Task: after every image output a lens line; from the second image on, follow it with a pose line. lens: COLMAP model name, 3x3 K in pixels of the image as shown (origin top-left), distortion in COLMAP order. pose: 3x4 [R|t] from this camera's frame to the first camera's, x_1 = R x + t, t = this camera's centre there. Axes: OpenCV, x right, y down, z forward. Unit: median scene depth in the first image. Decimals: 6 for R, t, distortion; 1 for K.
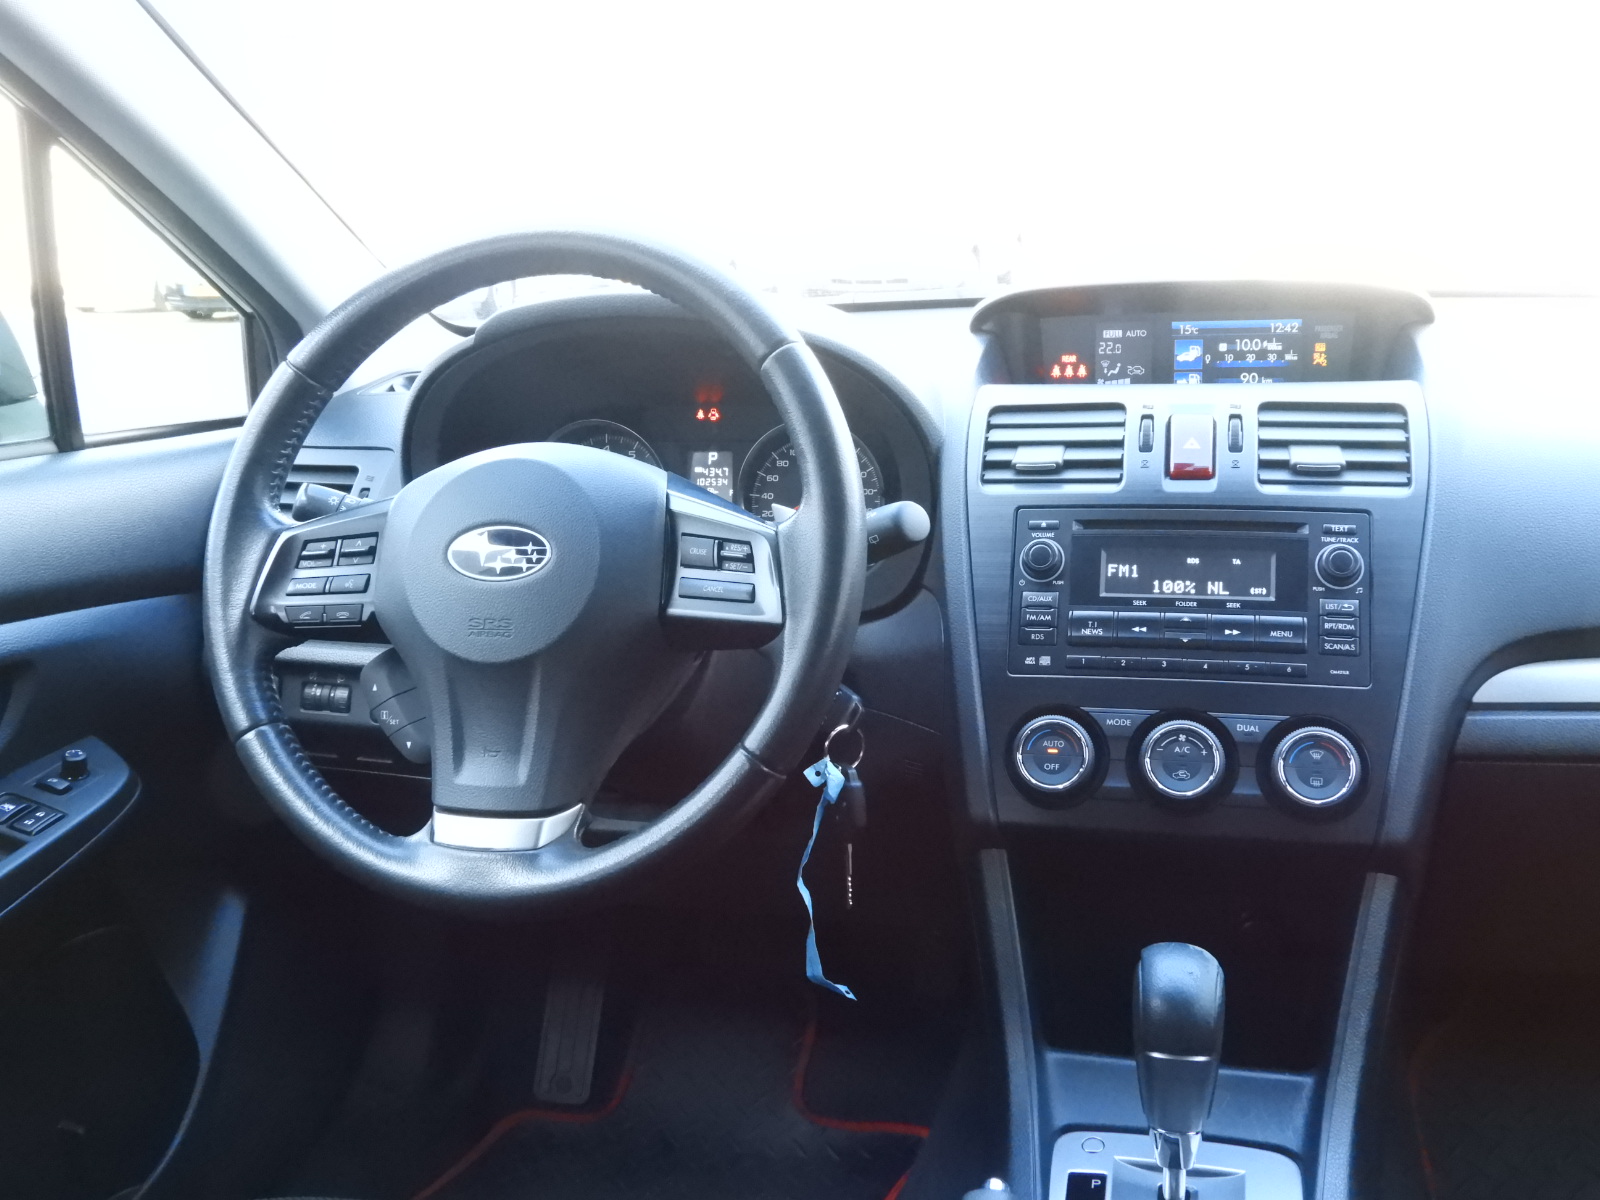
lens RADIAL K [[1527.8, 0, 802.0], [0, 1527.8, 600.0], [0, 0, 1]] dist [0.007446, 0.000000]
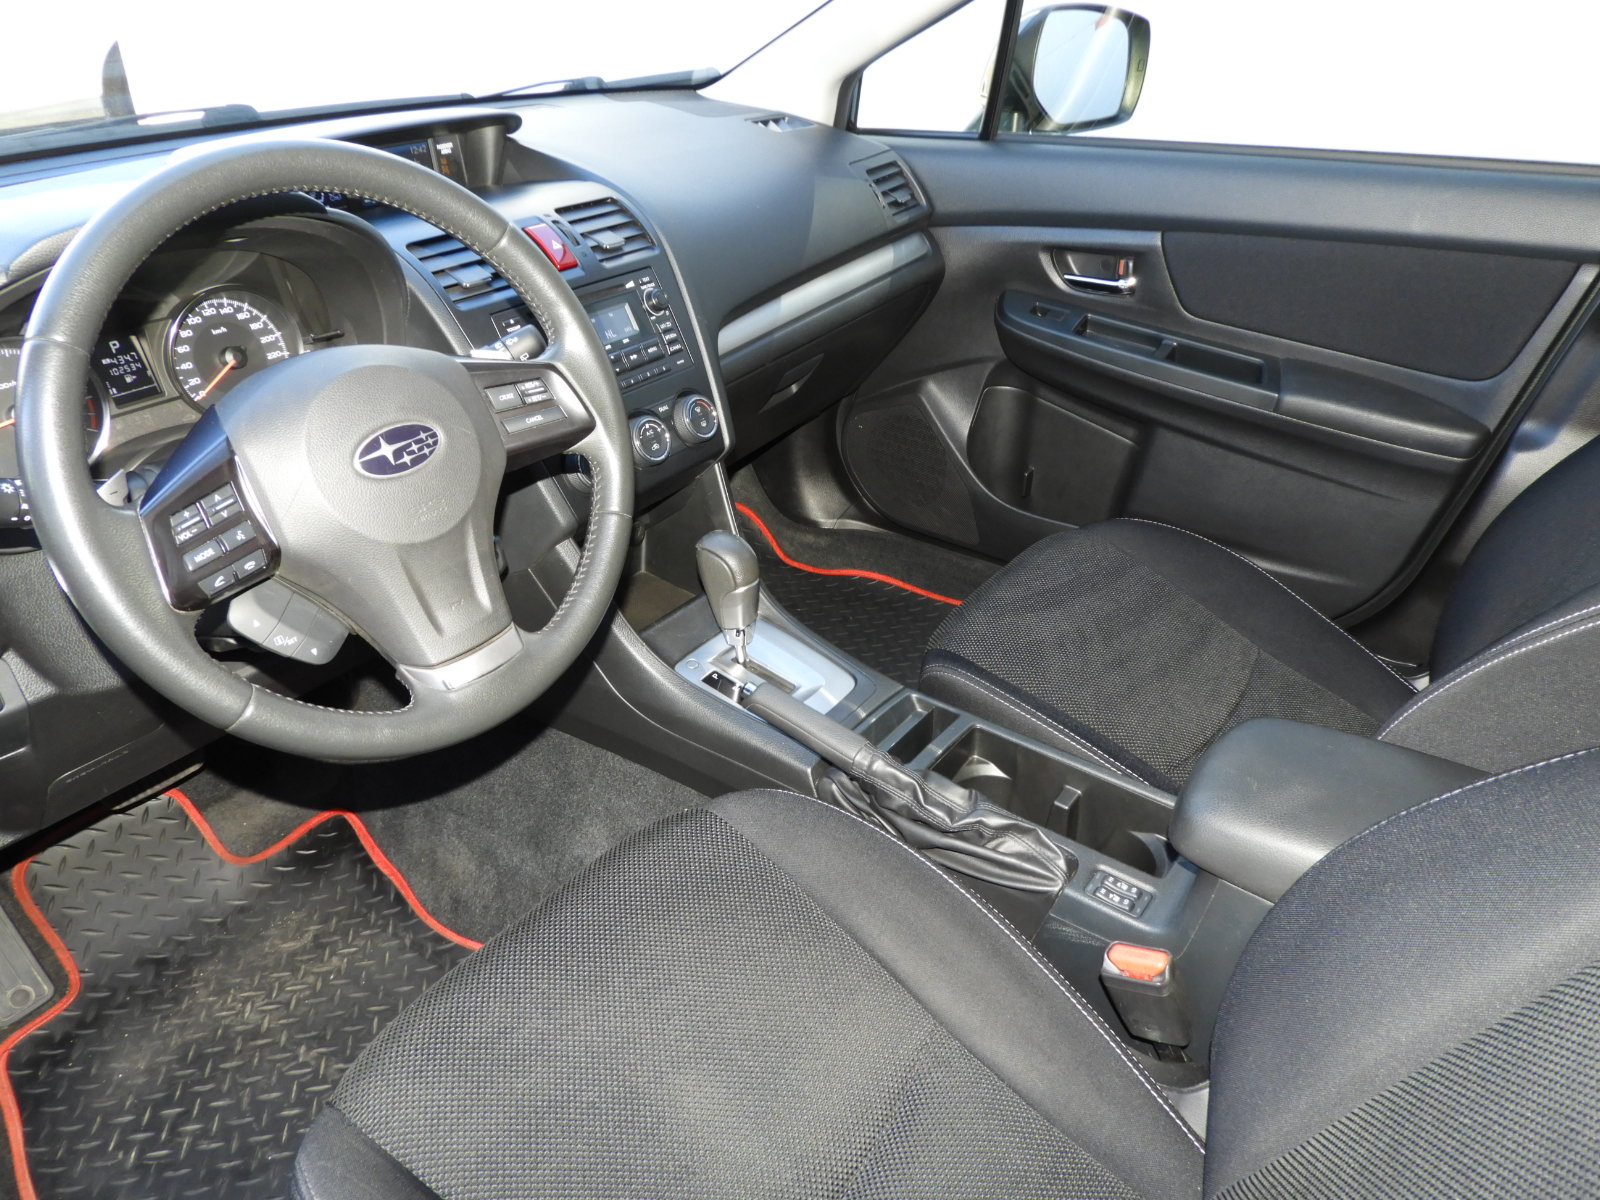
lens RADIAL K [[1133.2, 0, 813.3], [0, 1133.2, 606.9], [0, 0, 1]] dist [0.010551, -0.009903]
pose [[0.373658, -0.447983, 0.812213, -0.734261], [0.207683, 0.893814, 0.397447, -0.177441], [-0.904017, 0.020174, 0.427020, 0.293957]]
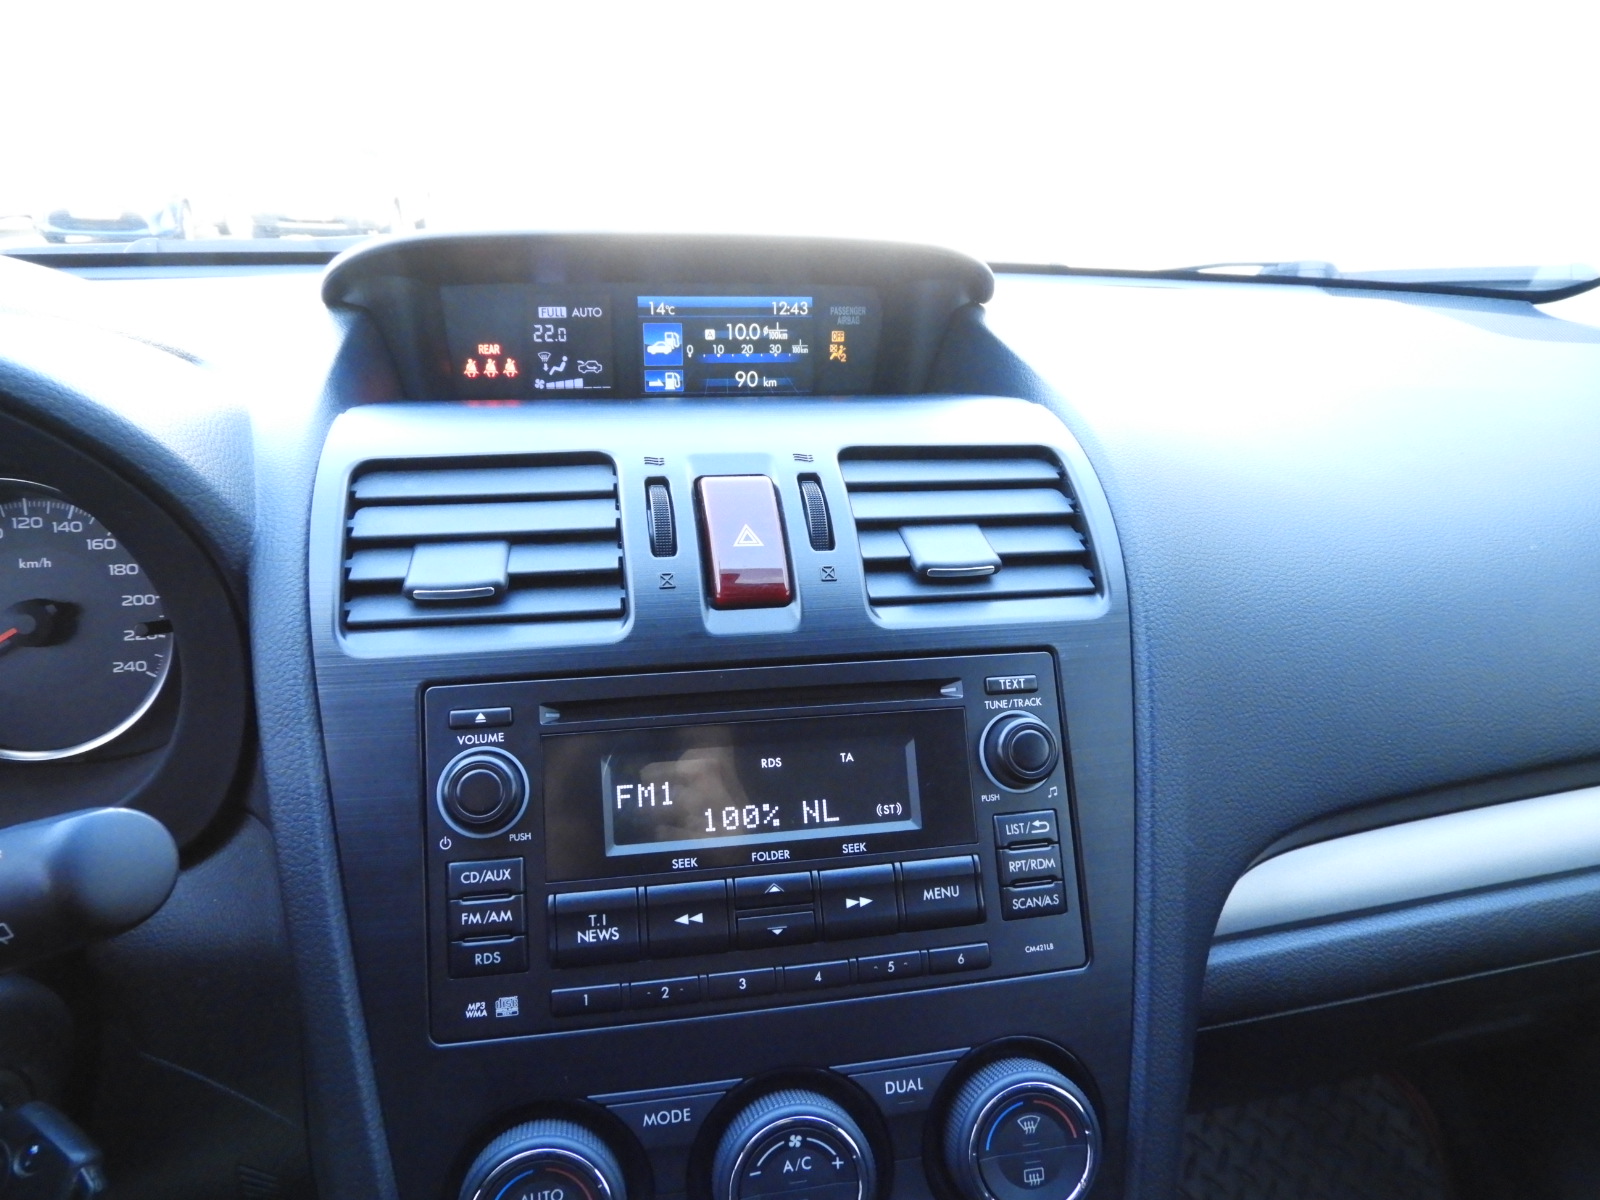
lens RADIAL K [[1133.2, 0, 800.4], [0, 1133.2, 597.0], [0, 0, 1]] dist [0.010551, -0.009903]
pose [[0.901818, -0.092808, 0.422031, 0.101040], [0.053561, 0.993140, 0.103946, -0.122664], [-0.428783, -0.071135, 0.900602, 0.632621]]
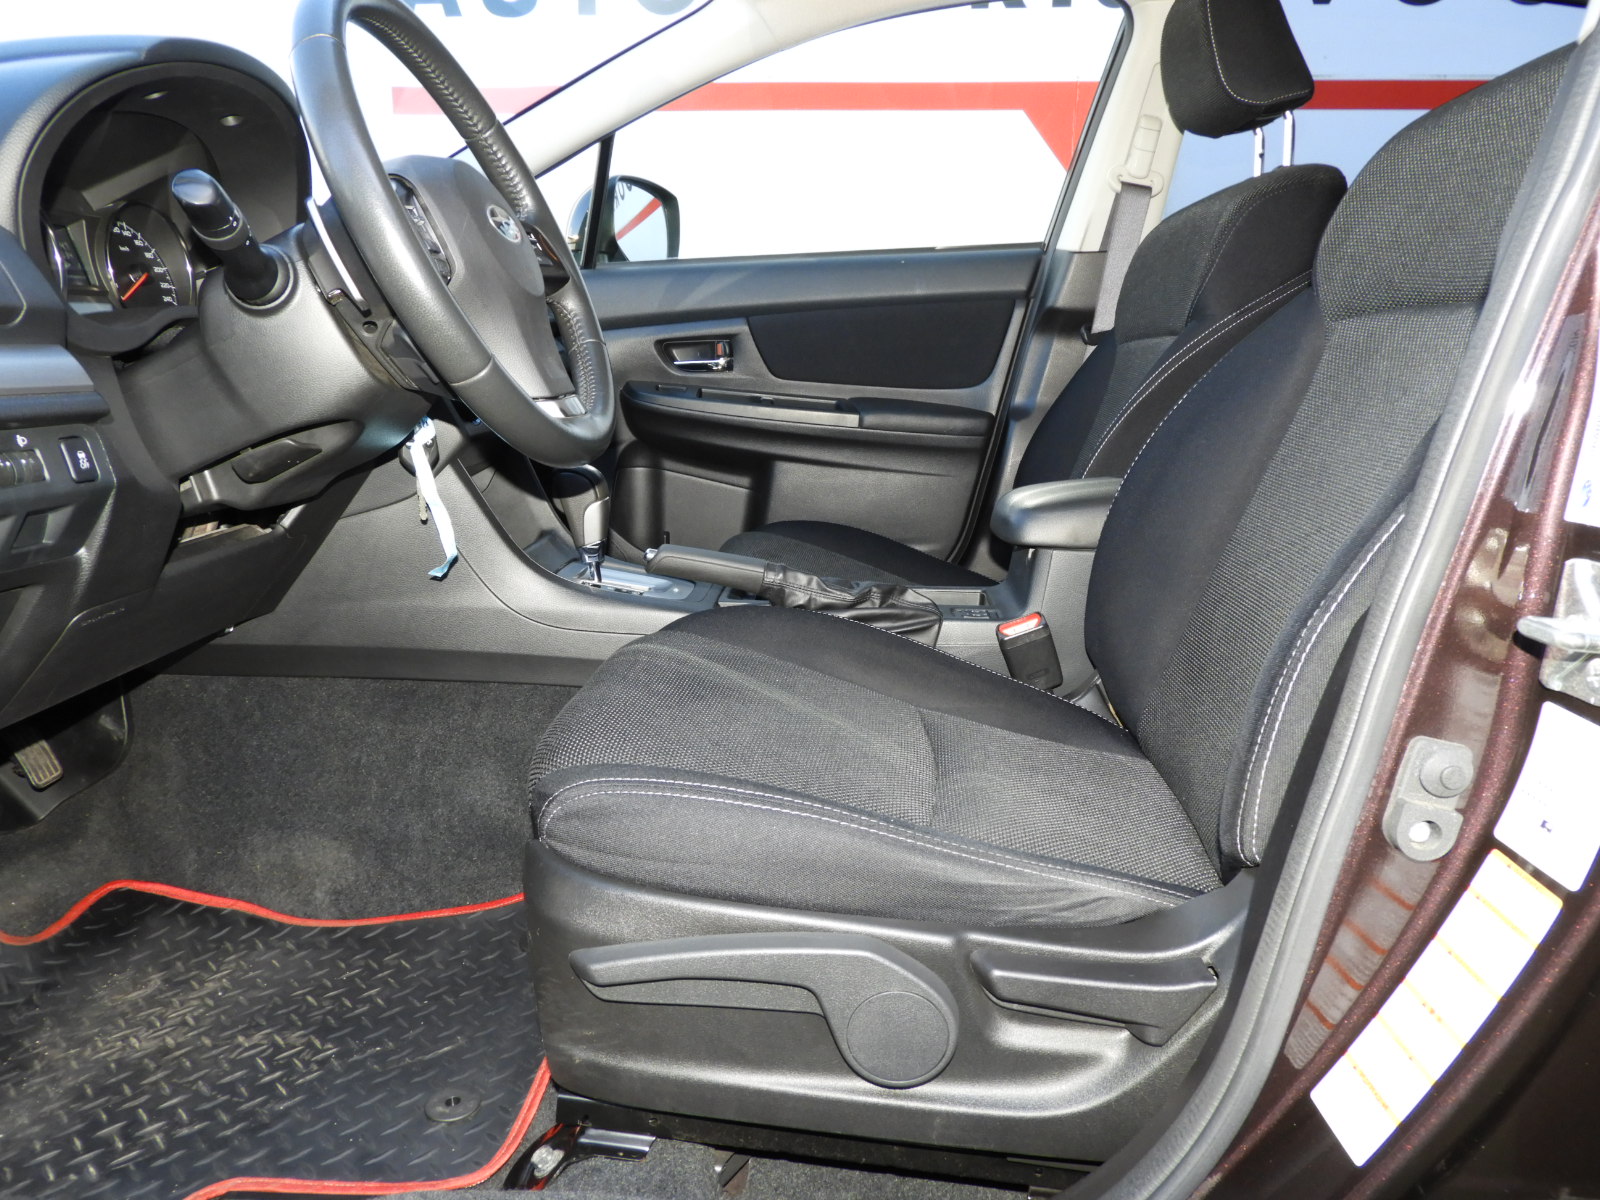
lens RADIAL K [[1133.2, 0, 800.5], [0, 1133.2, 591.5], [0, 0, 1]] dist [0.010551, -0.009903]
pose [[-0.179341, -0.189654, 0.965333, -1.185735], [0.244372, 0.941900, 0.230450, 0.107252], [-0.952953, 0.277230, -0.122576, 0.830955]]
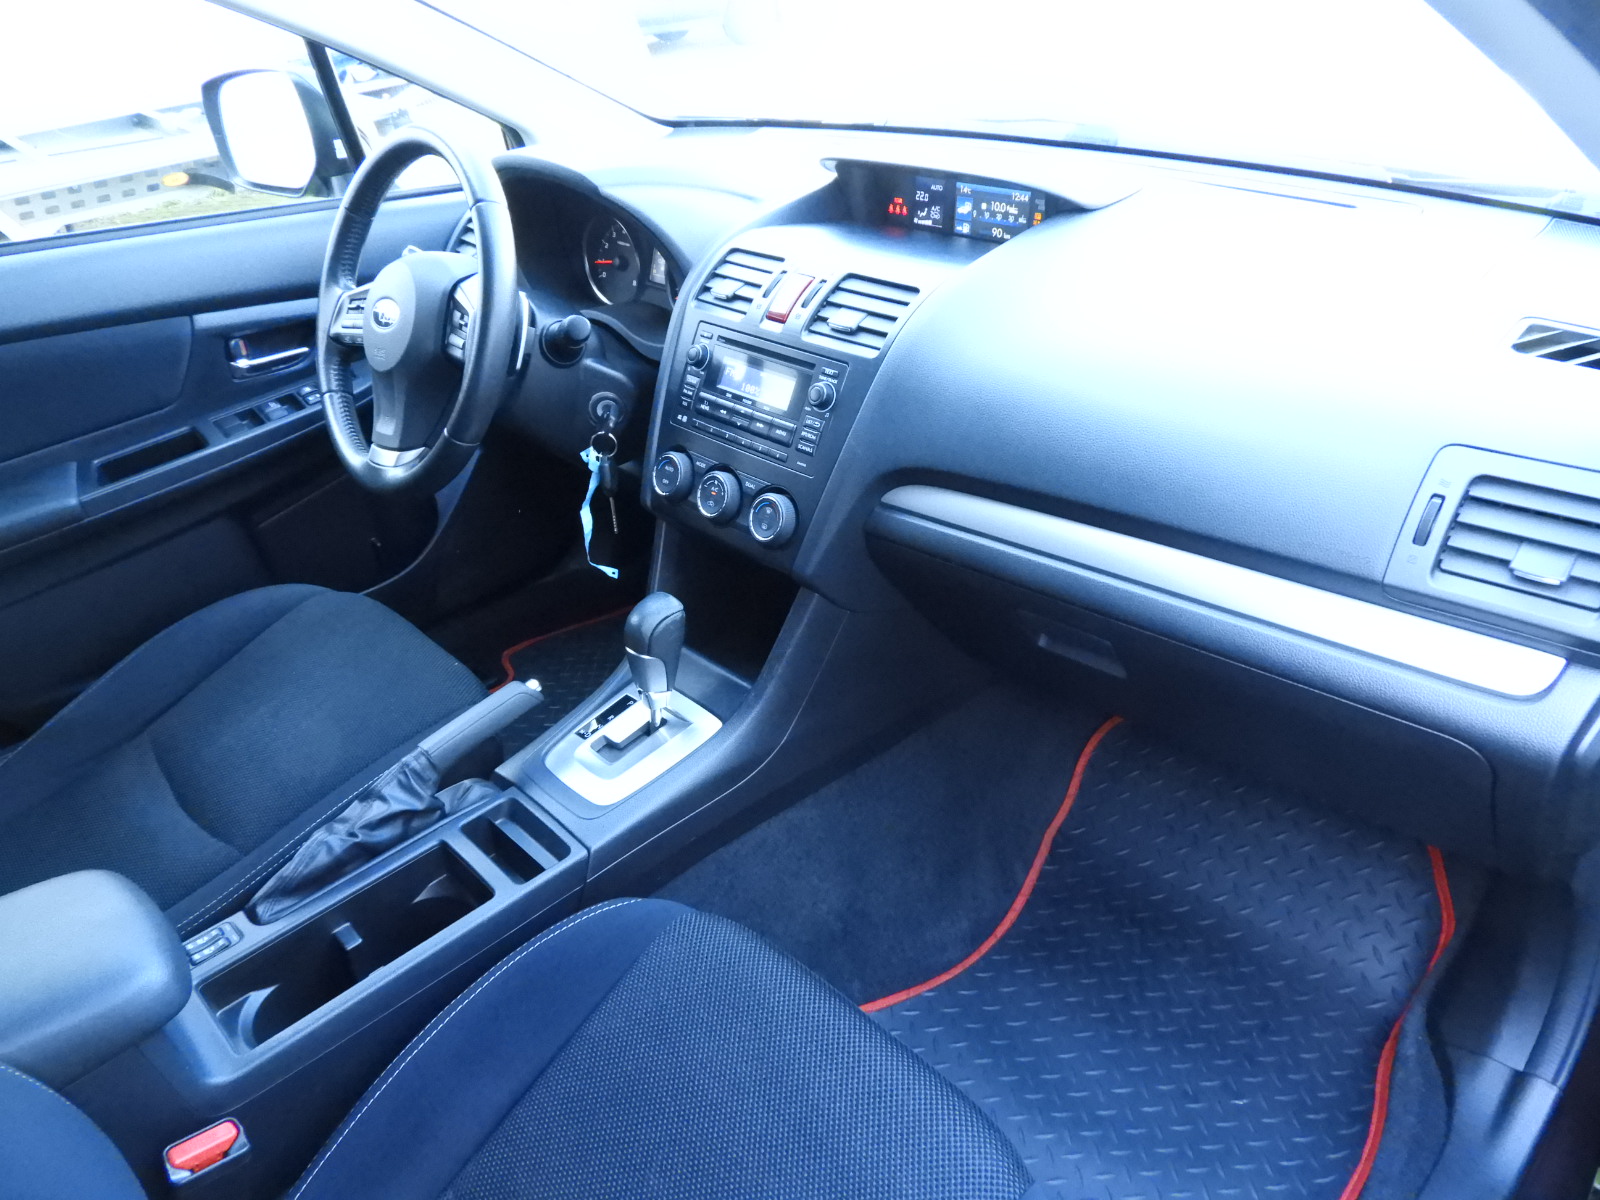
lens RADIAL K [[1133.2, 0, 791.3], [0, 1133.2, 585.2], [0, 0, 1]] dist [0.010551, -0.009903]
pose [[0.849088, 0.261199, -0.459157, 0.866233], [-0.105991, 0.935764, 0.336322, -0.217127], [0.517510, -0.236900, 0.822230, -0.003476]]
